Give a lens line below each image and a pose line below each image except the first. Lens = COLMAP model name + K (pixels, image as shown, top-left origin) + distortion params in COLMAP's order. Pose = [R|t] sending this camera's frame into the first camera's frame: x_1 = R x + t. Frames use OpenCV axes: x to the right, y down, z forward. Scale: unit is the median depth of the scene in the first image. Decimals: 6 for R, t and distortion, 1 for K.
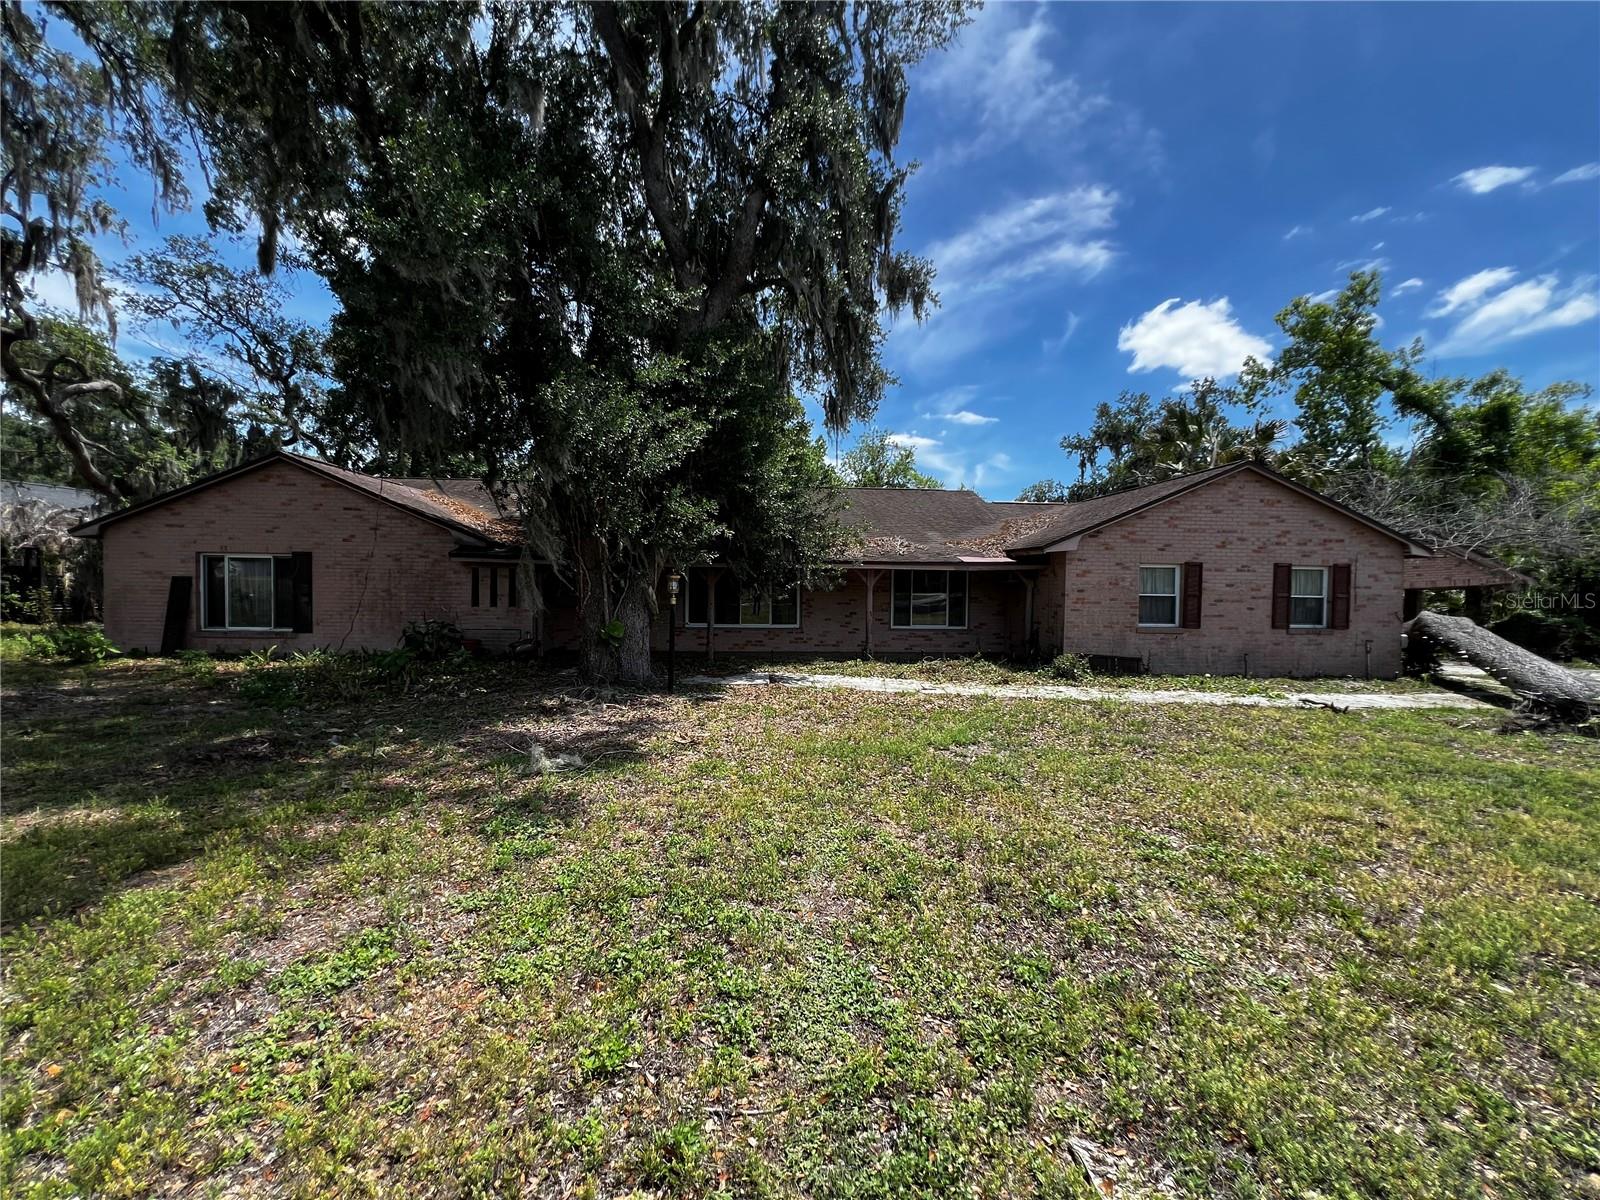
lens RADIAL K [[643.5, 0, 800.0], [0, 643.5, 600.0], [0, 0, 1]] dist [-0.000892, -0.000113]
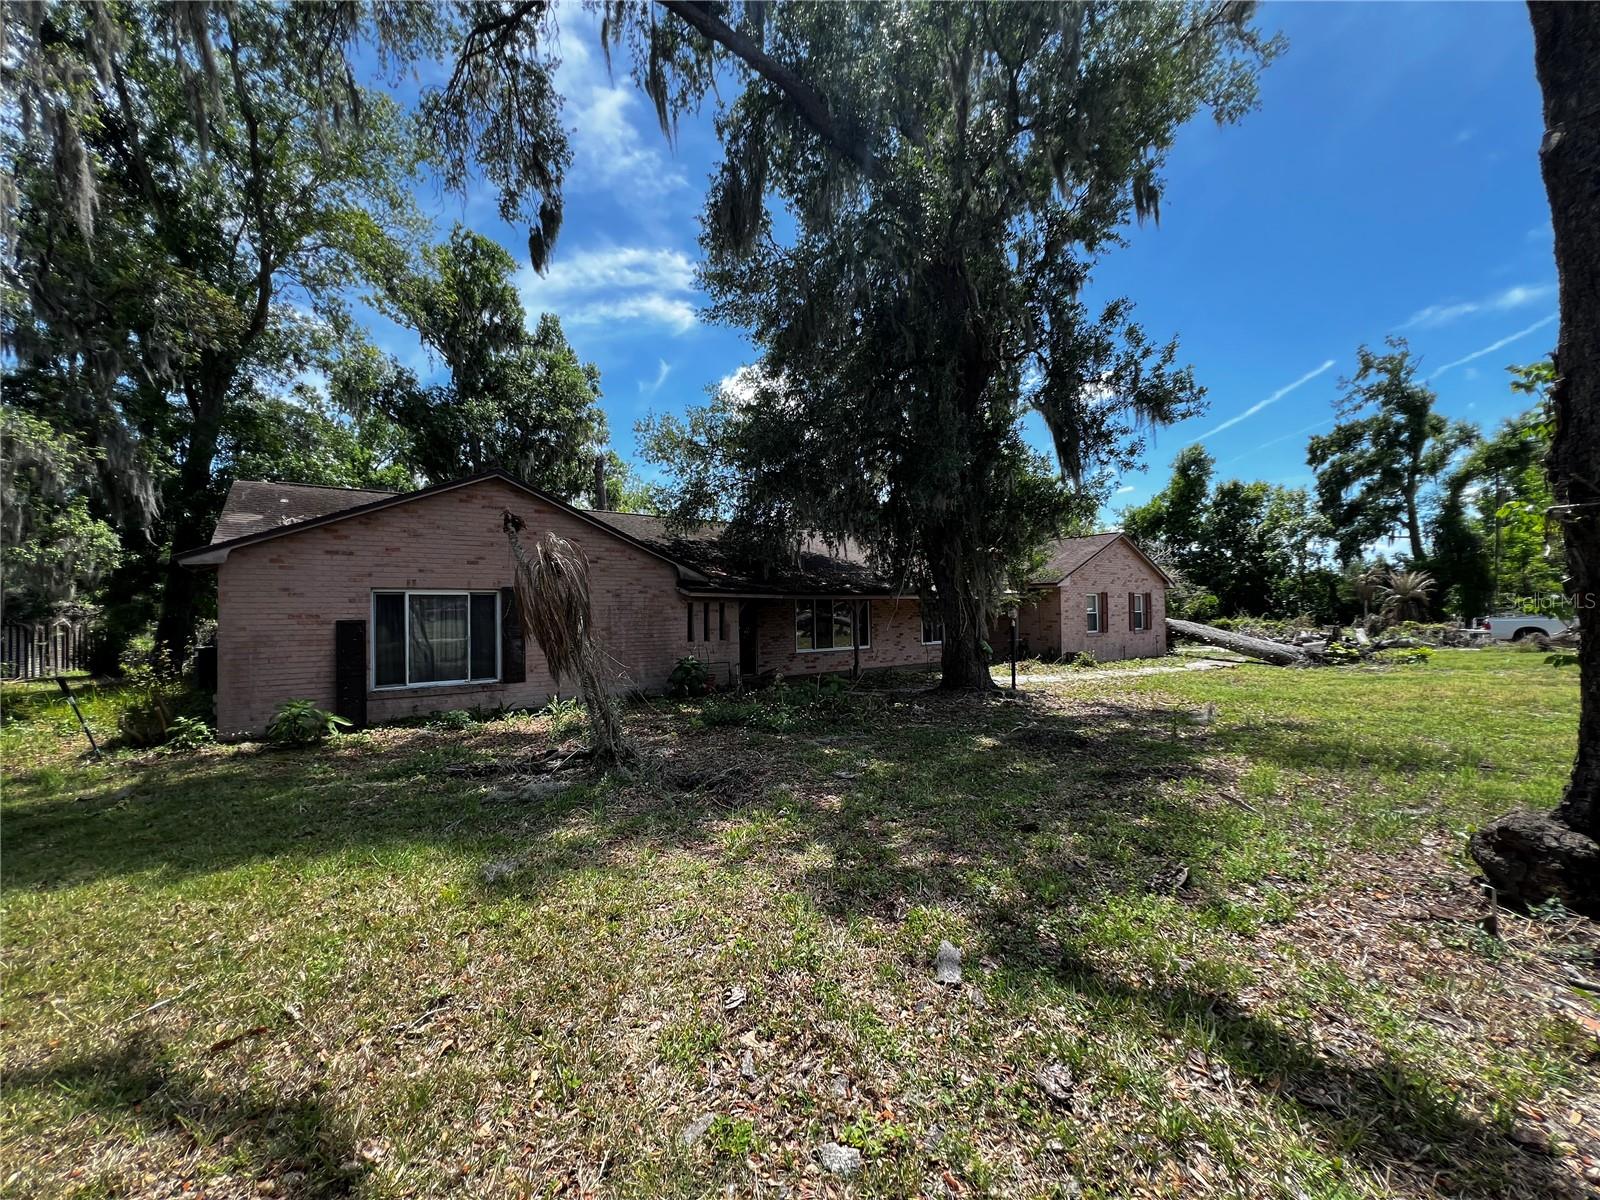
lens RADIAL K [[643.5, 0, 800.0], [0, 643.5, 600.0], [0, 0, 1]] dist [-0.000892, -0.000113]
pose [[0.827441, -0.014132, 0.561374, -0.928558], [0.040475, 0.998584, -0.034521, -0.013222], [-0.560092, 0.051286, 0.826842, 0.085827]]
